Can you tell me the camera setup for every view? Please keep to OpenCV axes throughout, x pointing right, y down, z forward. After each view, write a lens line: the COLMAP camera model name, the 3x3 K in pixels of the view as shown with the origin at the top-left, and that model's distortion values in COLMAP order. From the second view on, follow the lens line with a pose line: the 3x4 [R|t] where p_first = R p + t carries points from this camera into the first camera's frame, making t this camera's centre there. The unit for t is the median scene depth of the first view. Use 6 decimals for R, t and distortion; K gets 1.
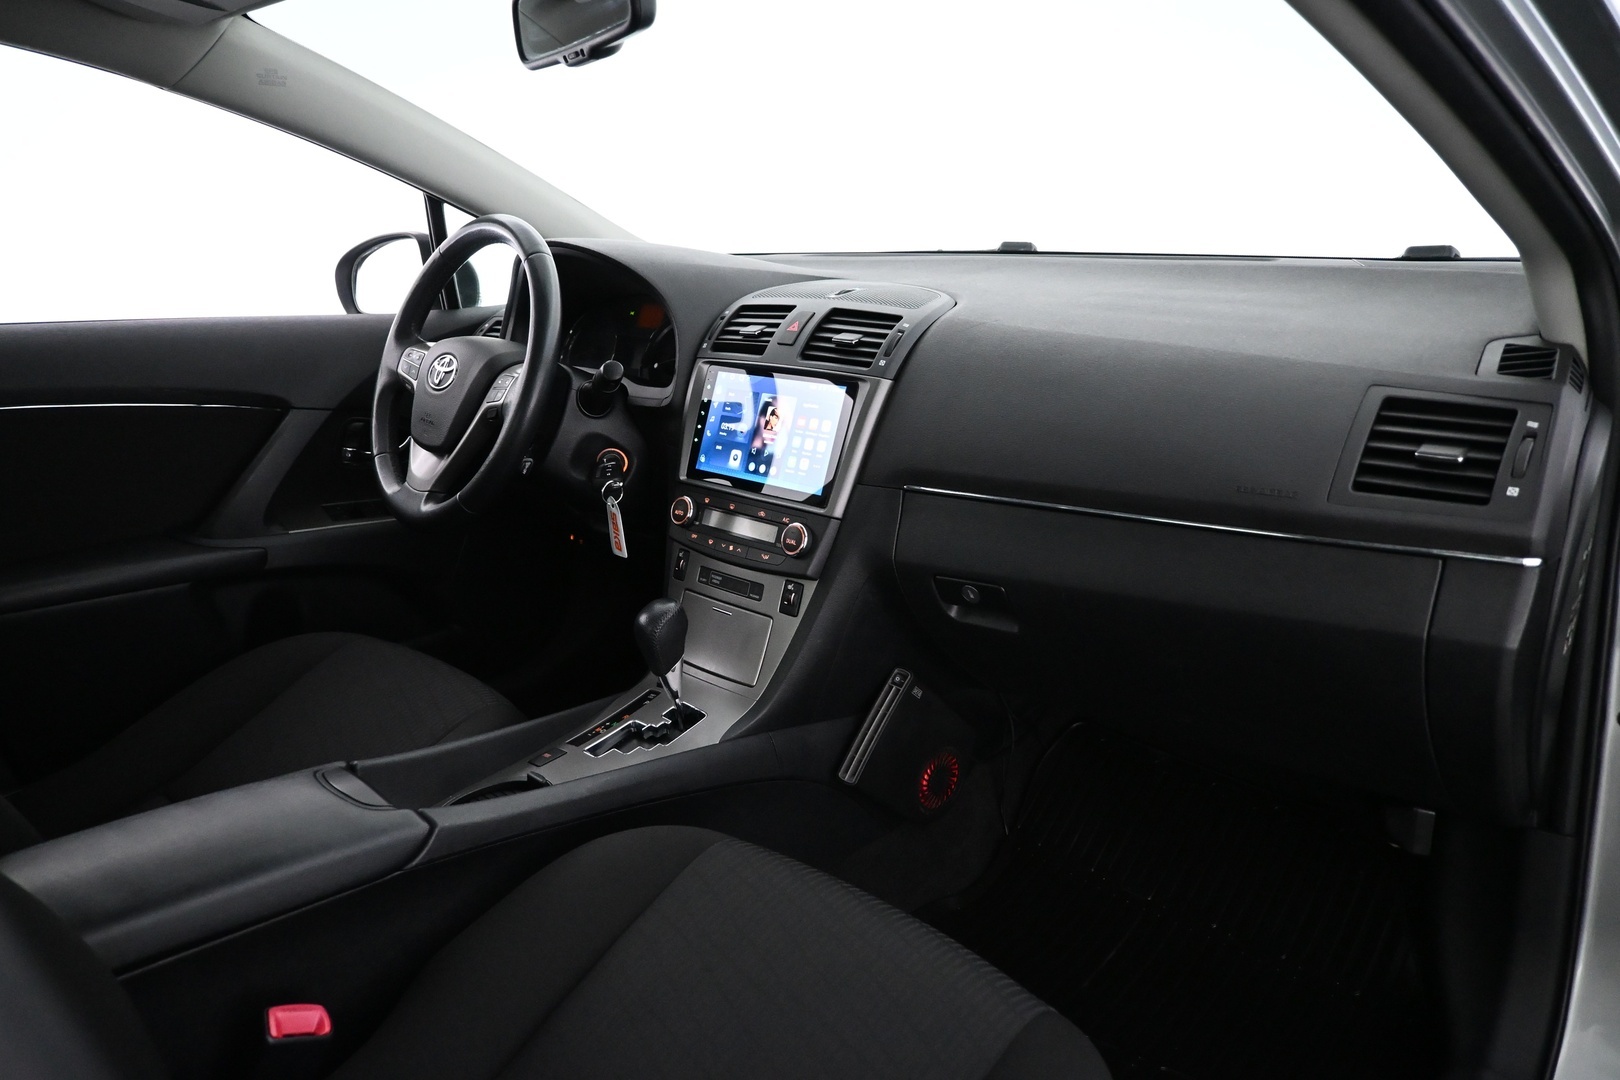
lens RADIAL K [[1090.6, 0, 810.2], [0, 1090.6, 540.7], [0, 0, 1]] dist [-0.009980, 0.005043]
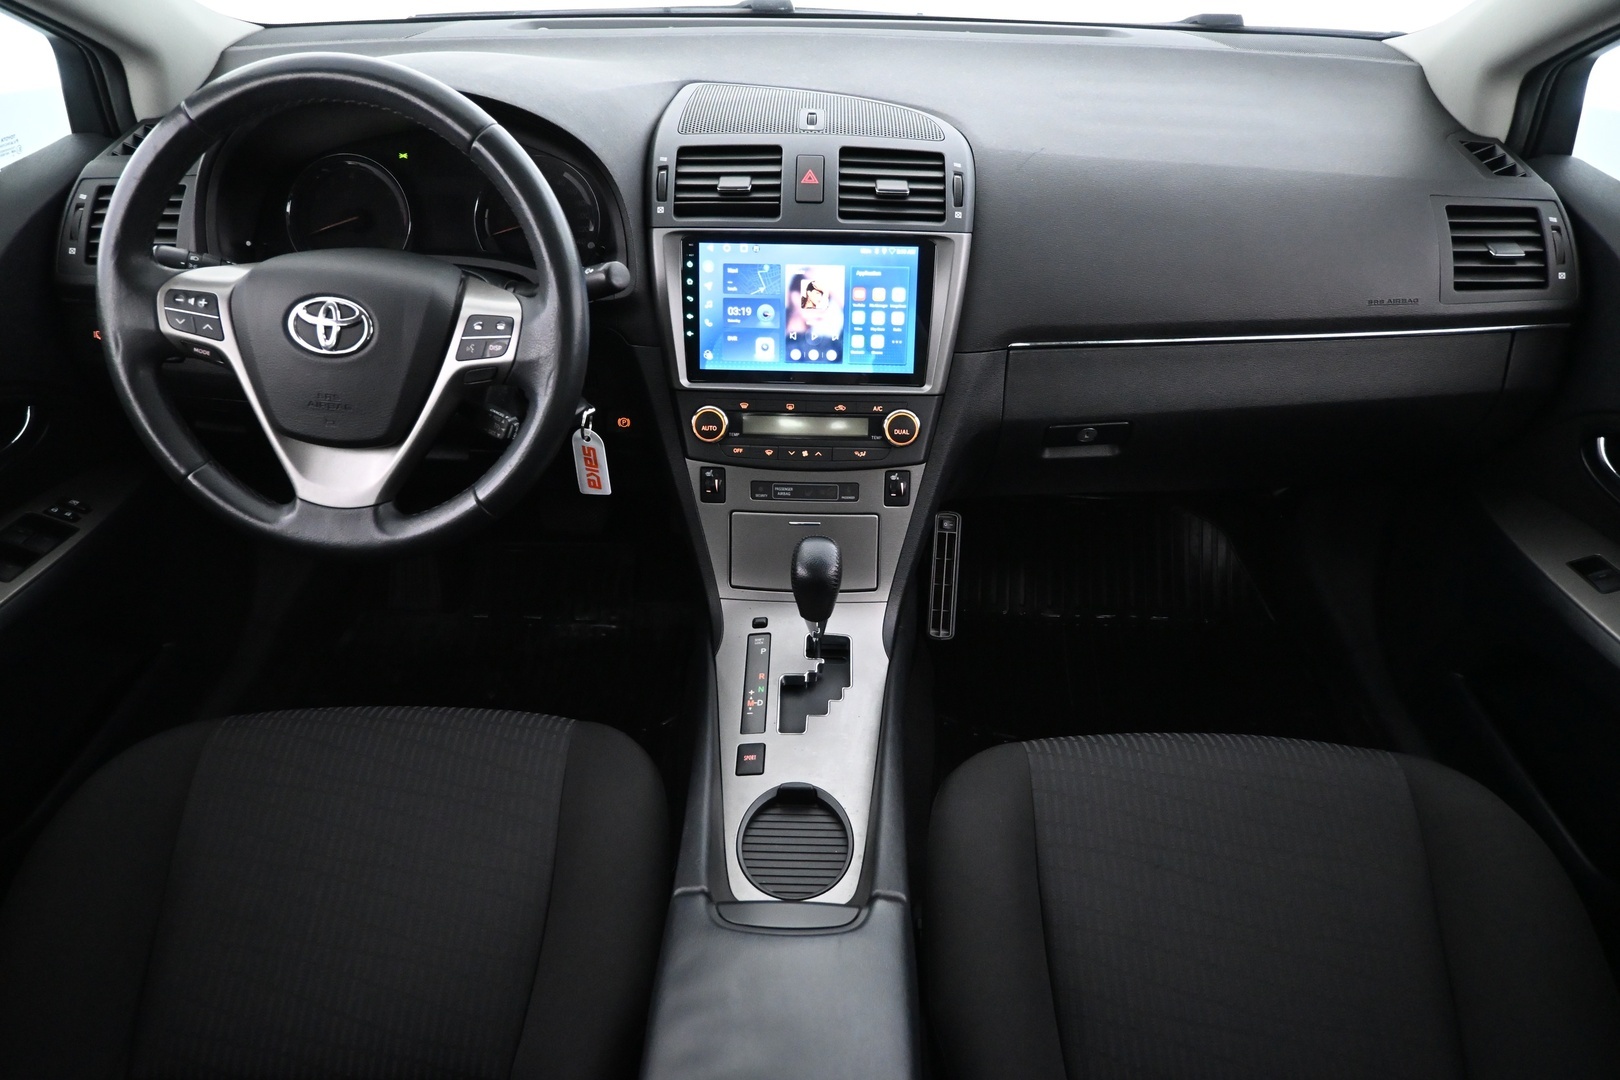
lens RADIAL K [[1090.6, 0, 803.5], [0, 1090.6, 531.4], [0, 0, 1]] dist [-0.009980, 0.005043]
pose [[0.738459, -0.363644, 0.567839, -0.588410], [0.169227, 0.915114, 0.365963, -0.254489], [-0.652718, -0.174155, 0.737312, 0.344506]]
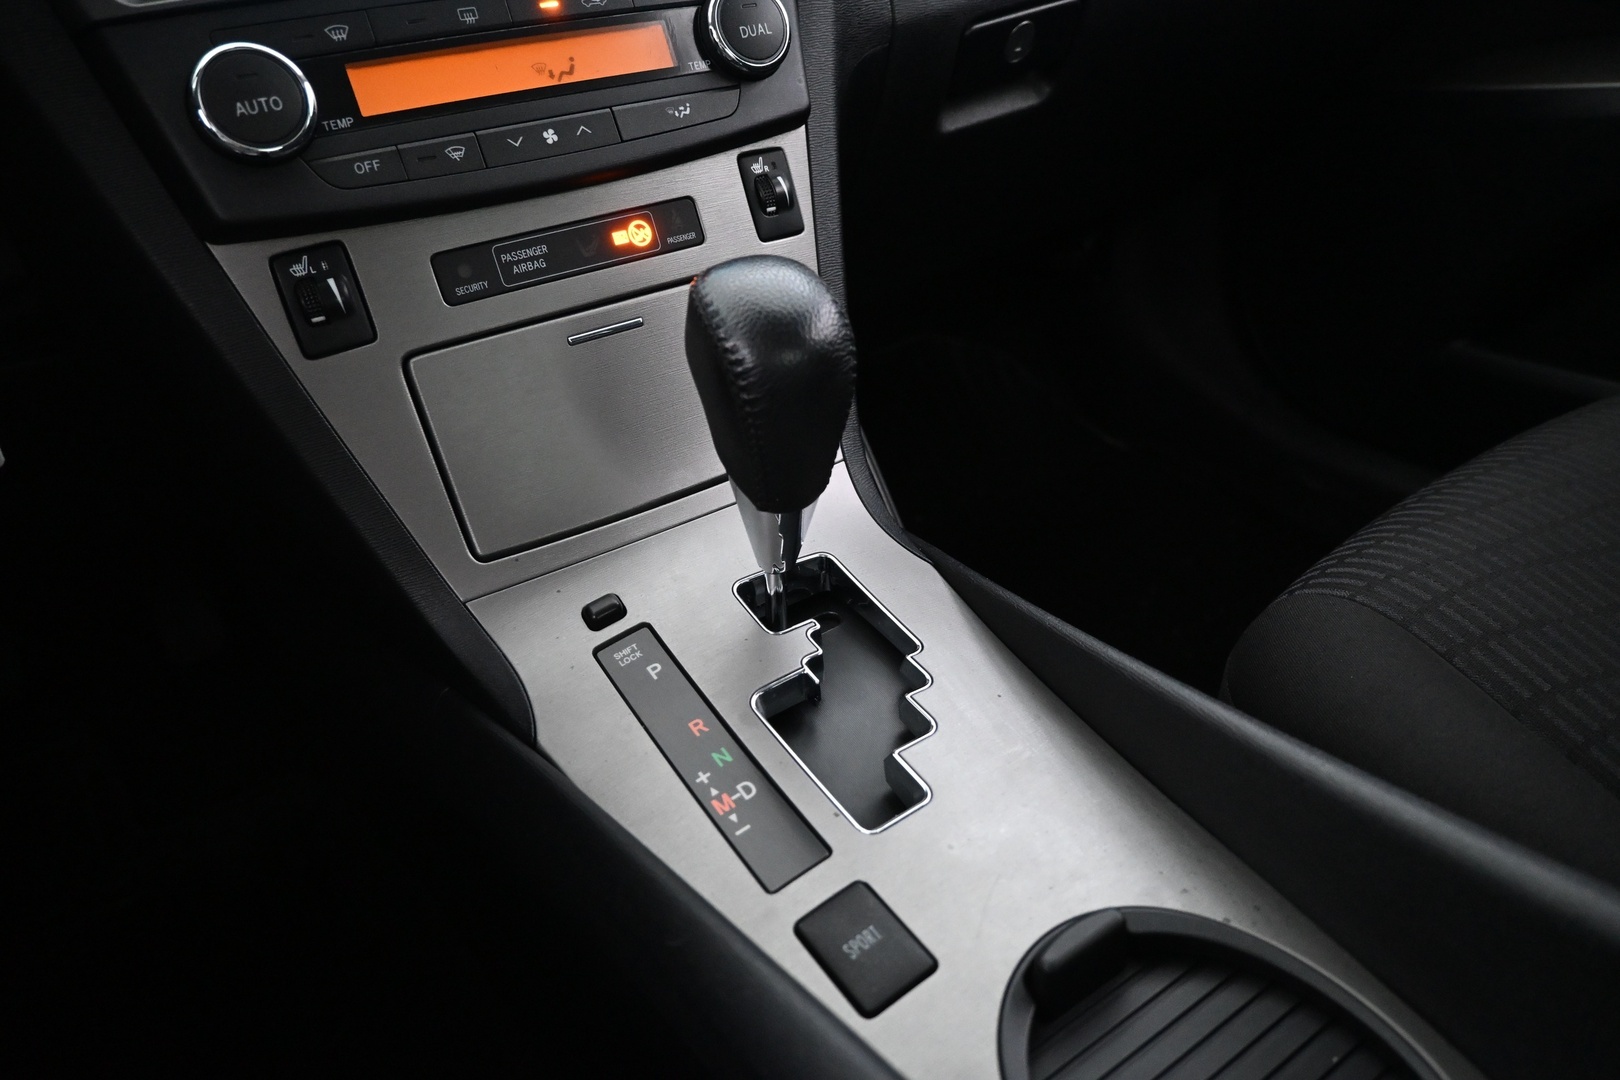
lens RADIAL K [[1090.6, 0, 804.6], [0, 1090.6, 531.2], [0, 0, 1]] dist [-0.009980, 0.005043]
pose [[0.221798, -0.481755, 0.847772, -0.387235], [0.351834, 0.850398, 0.391199, 0.006434], [-0.909405, 0.211508, 0.358115, 0.834027]]
